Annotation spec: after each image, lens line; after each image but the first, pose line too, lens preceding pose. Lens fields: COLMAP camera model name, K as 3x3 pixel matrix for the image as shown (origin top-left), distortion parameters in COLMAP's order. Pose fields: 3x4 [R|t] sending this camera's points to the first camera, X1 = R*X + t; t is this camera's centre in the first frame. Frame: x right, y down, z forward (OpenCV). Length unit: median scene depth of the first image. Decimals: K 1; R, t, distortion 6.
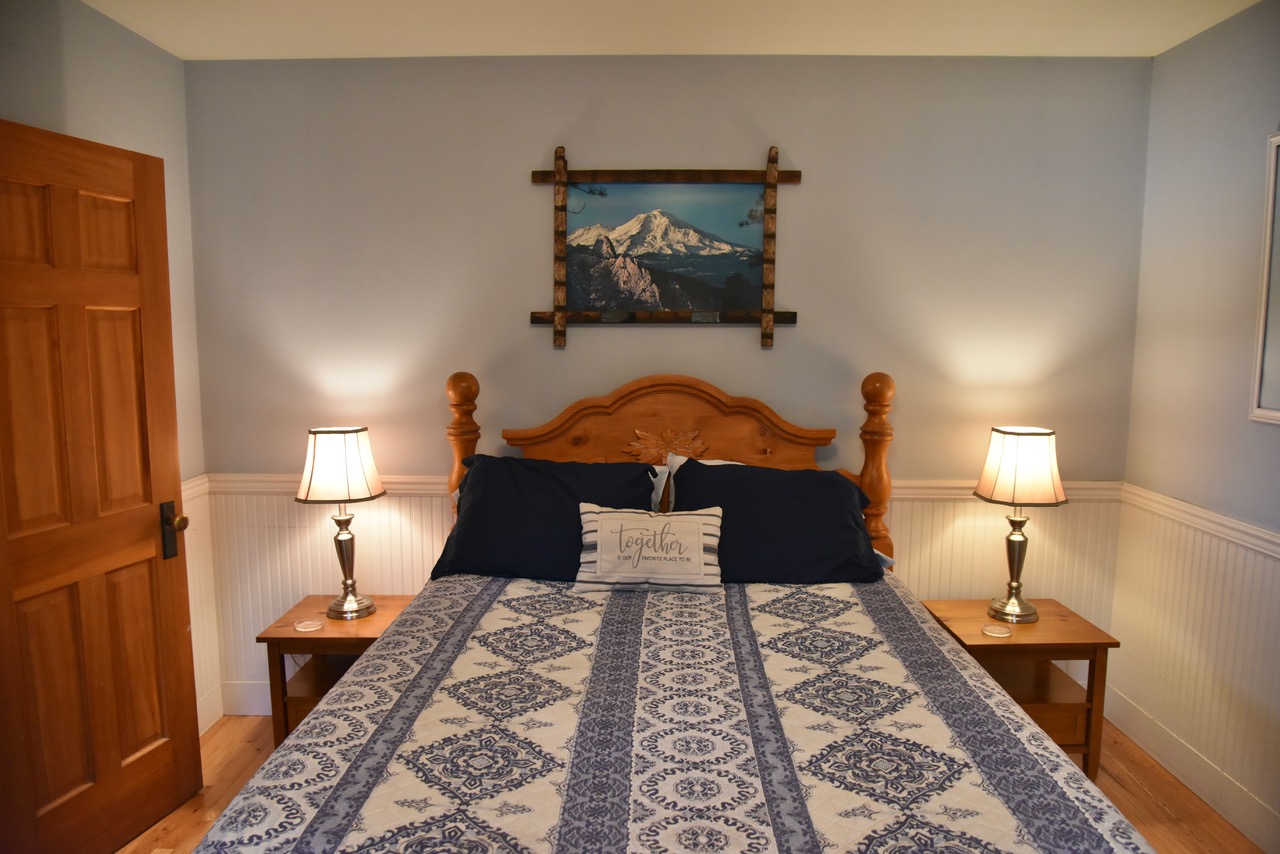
lens RADIAL K [[858.4, 0, 634.3], [0, 858.4, 427.0], [0, 0, 1]] dist [-0.032690, -0.015484]
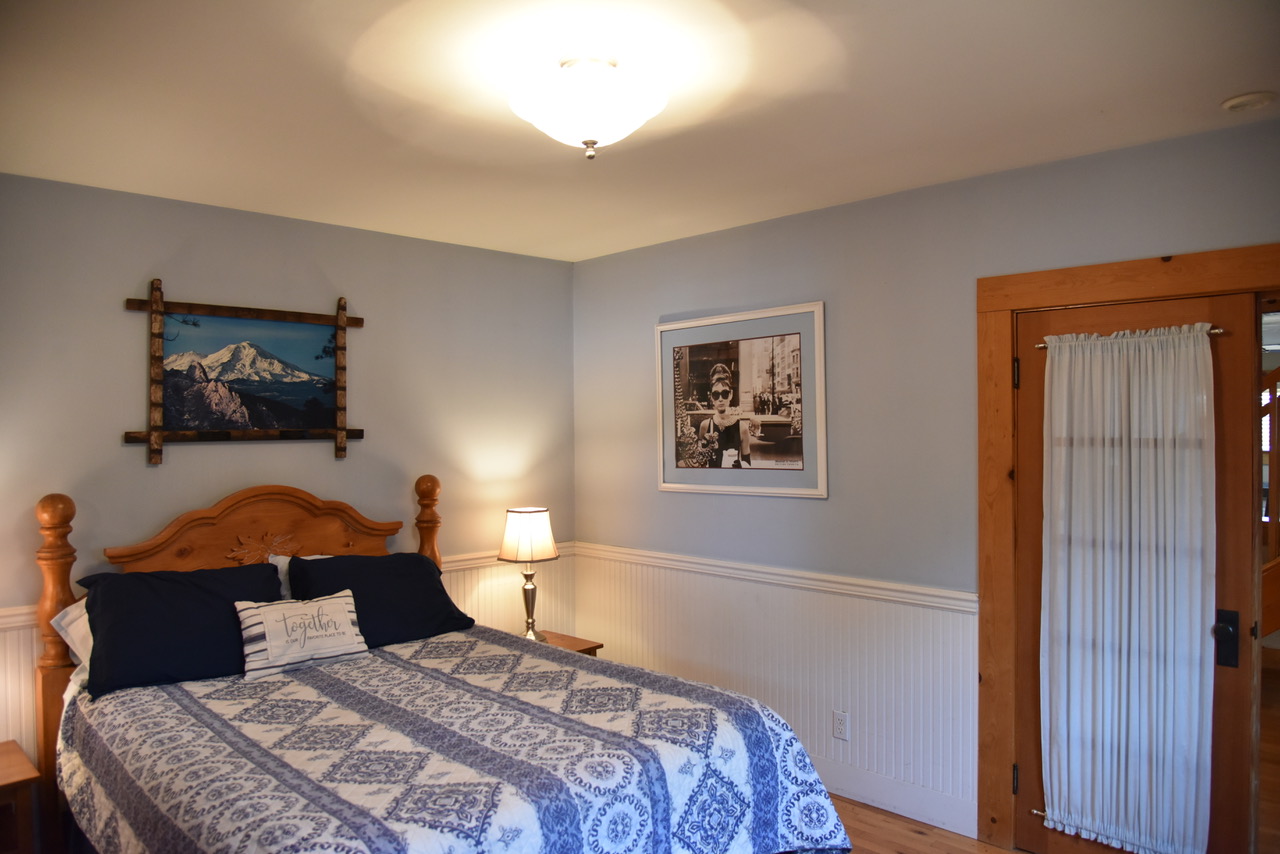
lens RADIAL K [[858.4, 0, 634.3], [0, 858.4, 427.0], [0, 0, 1]] dist [-0.032690, -0.015484]
pose [[0.706479, -0.007430, 0.707695, -0.418648], [0.098997, 0.991152, -0.088420, 0.010743], [-0.700776, 0.132526, 0.700963, -0.145125]]
